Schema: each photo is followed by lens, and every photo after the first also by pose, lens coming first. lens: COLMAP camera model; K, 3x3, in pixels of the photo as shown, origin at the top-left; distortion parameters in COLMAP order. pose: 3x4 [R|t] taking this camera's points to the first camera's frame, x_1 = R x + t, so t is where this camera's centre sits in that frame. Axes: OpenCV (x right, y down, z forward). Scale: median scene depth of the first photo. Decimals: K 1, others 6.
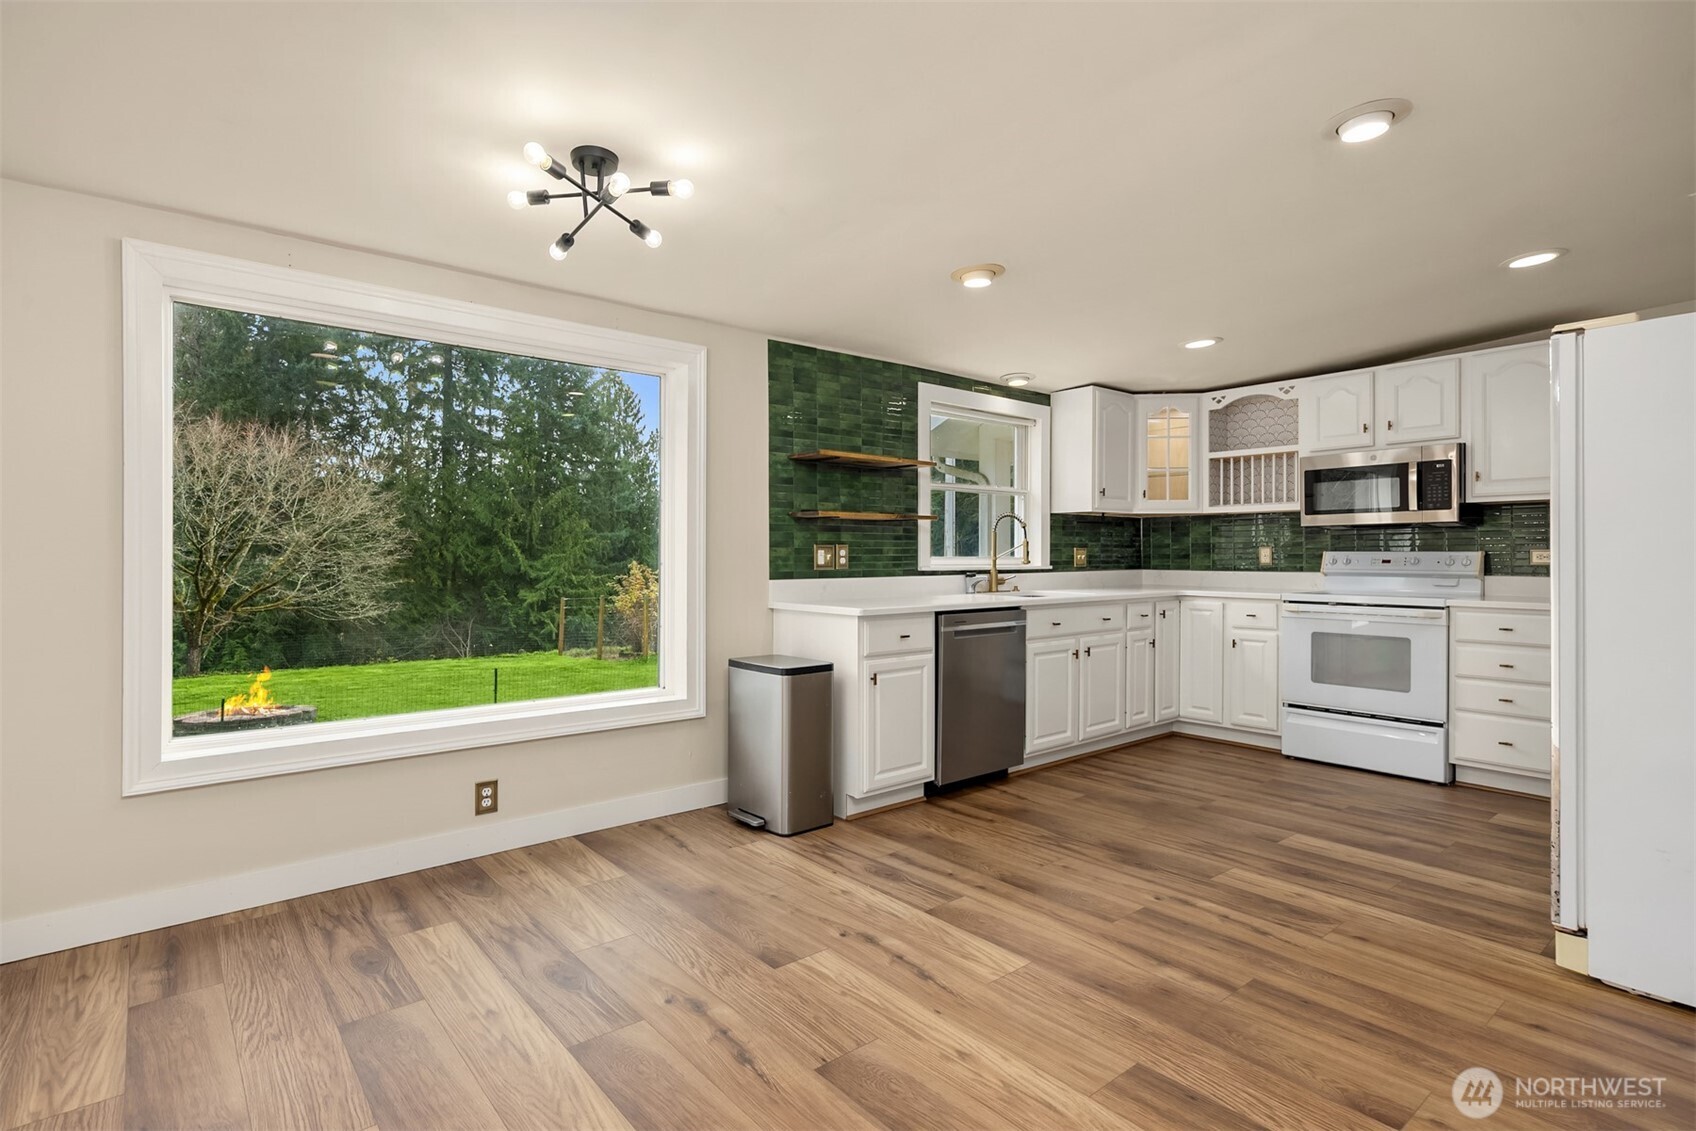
lens RADIAL K [[821.7, 0, 853.1], [0, 821.7, 558.8], [0, 0, 1]] dist [0.001683, 0.003718]
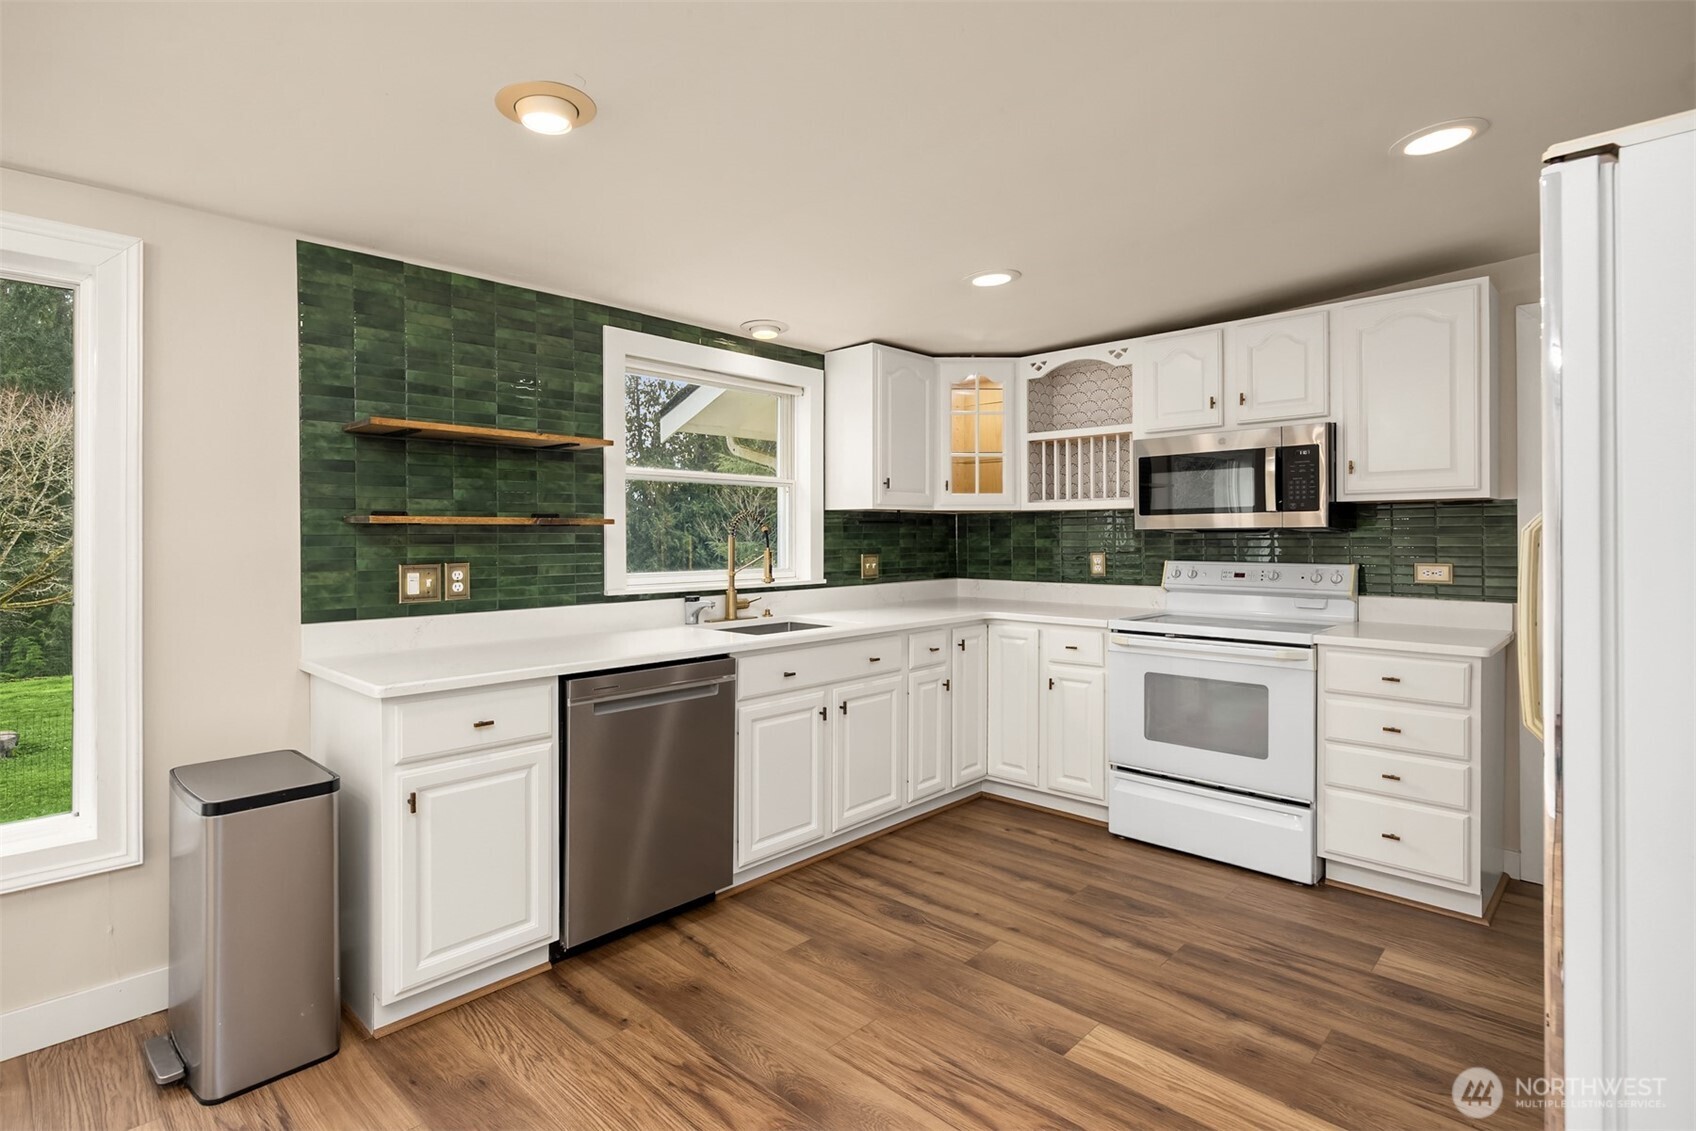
lens RADIAL K [[821.7, 0, 826.1], [0, 821.7, 538.9], [0, 0, 1]] dist [0.001683, 0.003718]
pose [[0.995353, -0.000722, 0.096293, 0.210777], [0.001052, 0.999994, -0.003378, -0.032835], [-0.096290, 0.003464, 0.995347, 0.301751]]
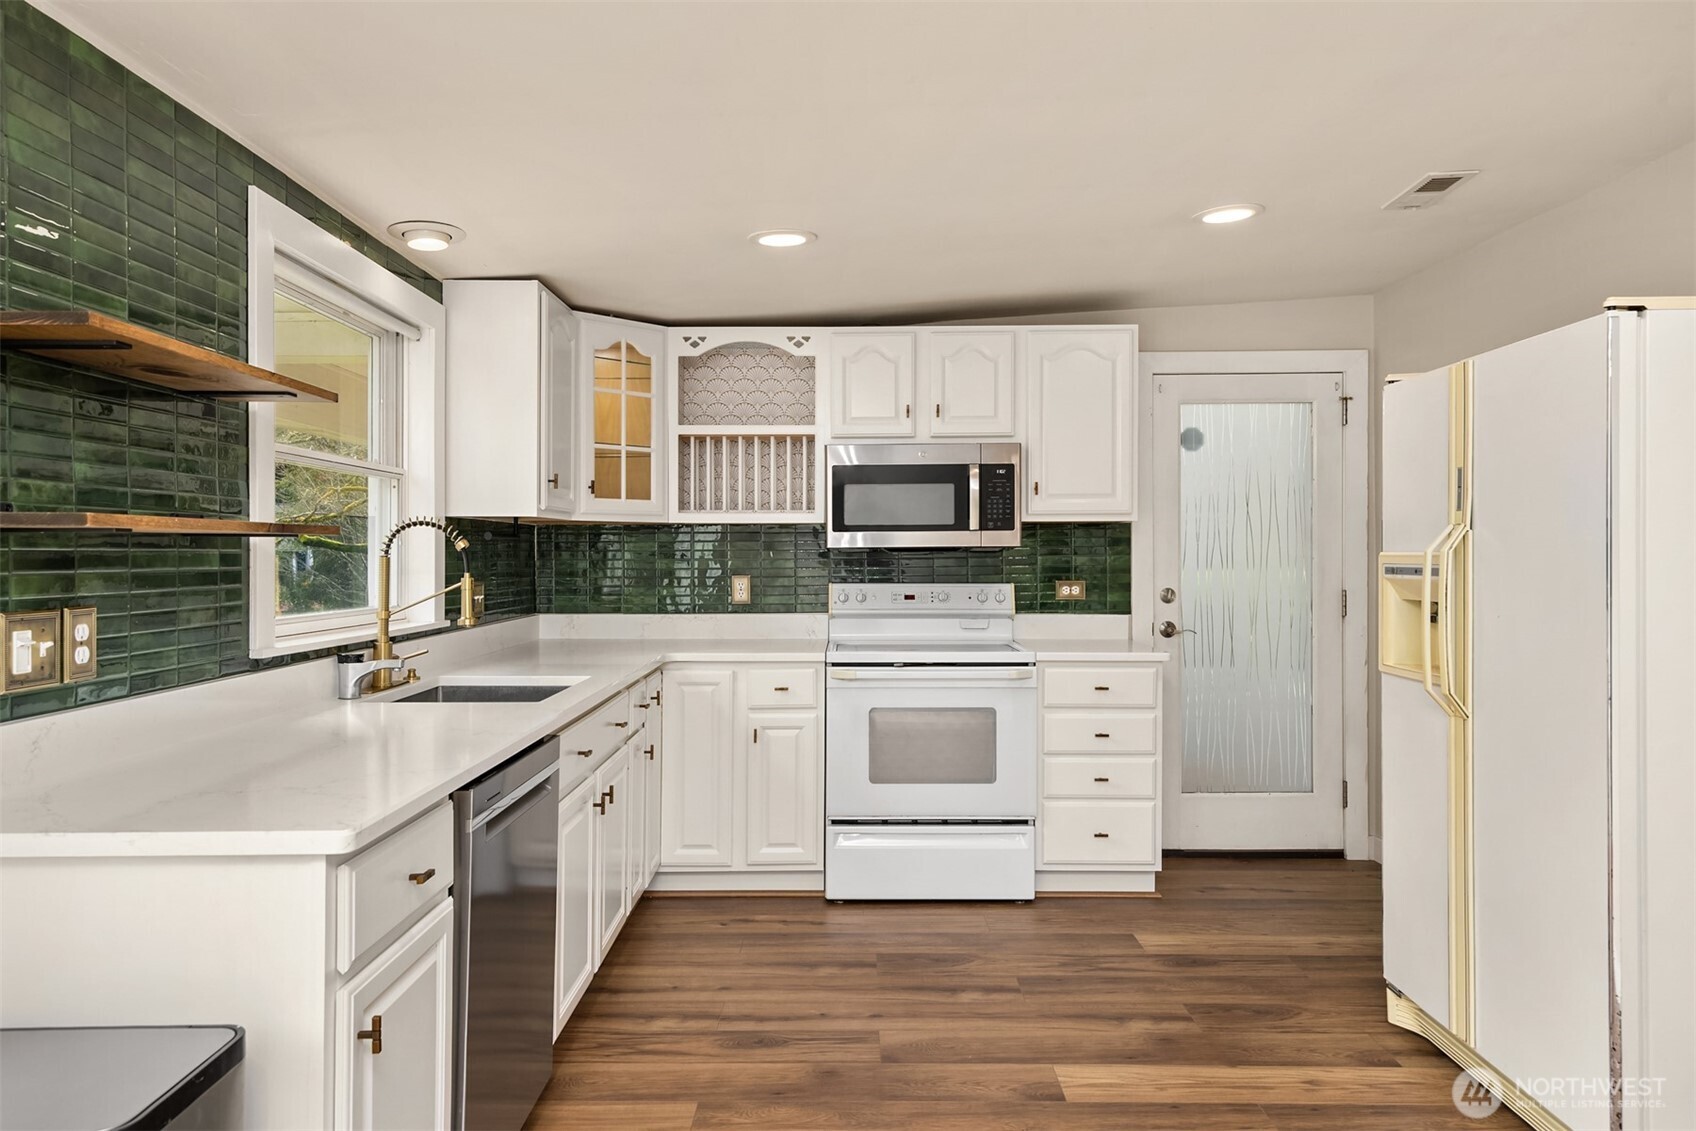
lens RADIAL K [[1117.1, 0, 854.3], [0, 1117.1, 559.7], [0, 0, 1]] dist [0.011899, 0.000192]
pose [[0.657037, -0.002552, 0.753854, -0.145709], [0.005454, 0.999984, -0.001368, -0.033096], [-0.753838, 0.005010, 0.657041, 0.443963]]
